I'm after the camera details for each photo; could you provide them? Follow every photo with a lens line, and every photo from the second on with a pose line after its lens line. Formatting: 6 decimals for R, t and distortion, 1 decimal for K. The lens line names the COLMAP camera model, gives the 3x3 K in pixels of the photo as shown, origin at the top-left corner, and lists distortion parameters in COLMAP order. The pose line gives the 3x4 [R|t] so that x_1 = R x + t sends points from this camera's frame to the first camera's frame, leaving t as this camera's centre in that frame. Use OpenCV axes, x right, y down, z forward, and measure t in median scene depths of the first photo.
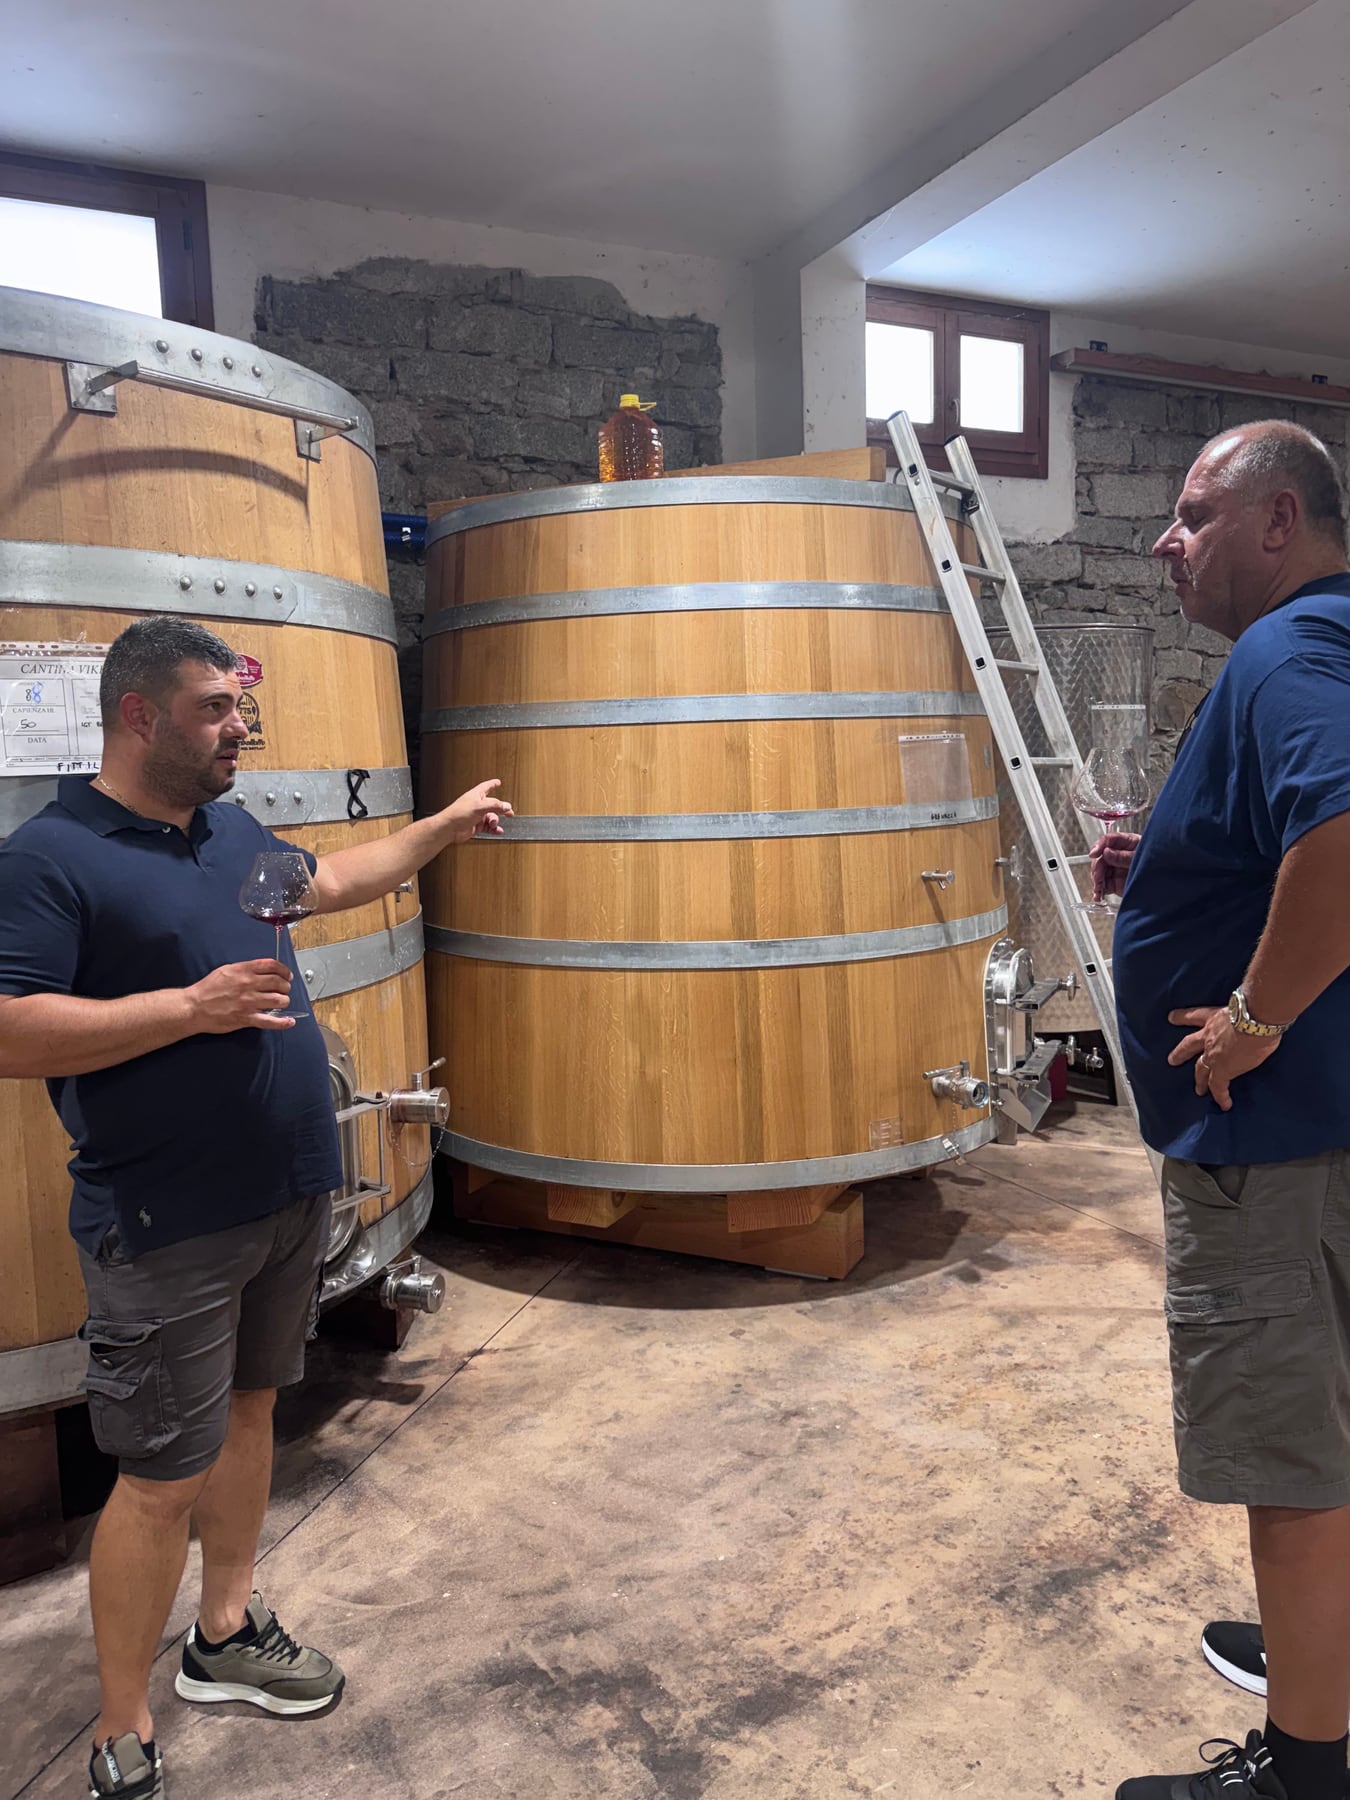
lens RADIAL K [[1364.9, 0, 675.0], [0, 1364.9, 900.0], [0, 0, 1]] dist [0.057680, -0.237778]
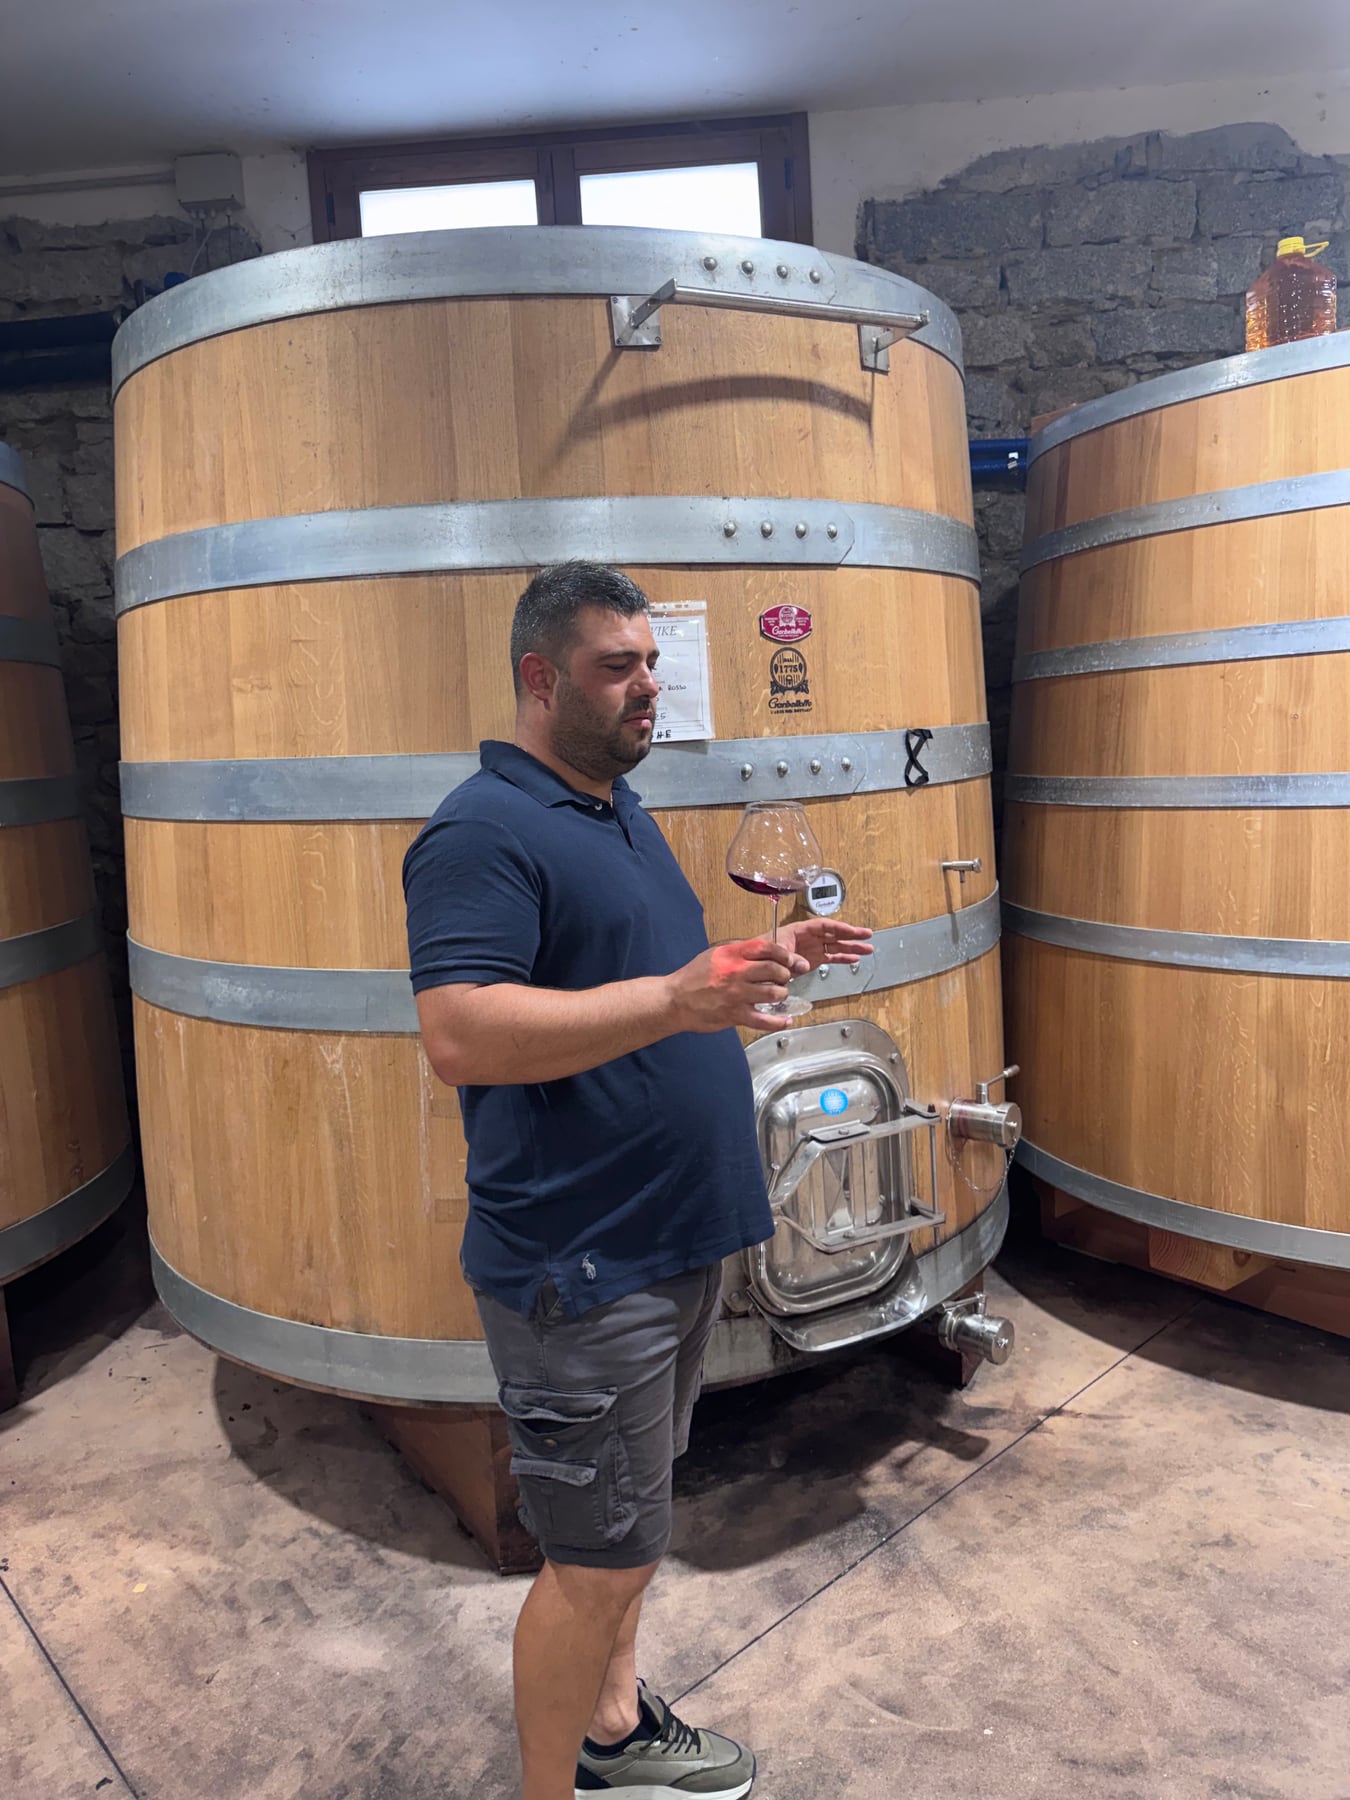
lens RADIAL K [[1270.7, 0, 675.0], [0, 1270.7, 900.0], [0, 0, 1]] dist [0.009775, -0.023325]
pose [[0.882644, 0.028688, -0.469166, 0.008954], [-0.009272, 0.999004, 0.043641, -0.019822], [0.469951, -0.034169, 0.882031, 0.204874]]
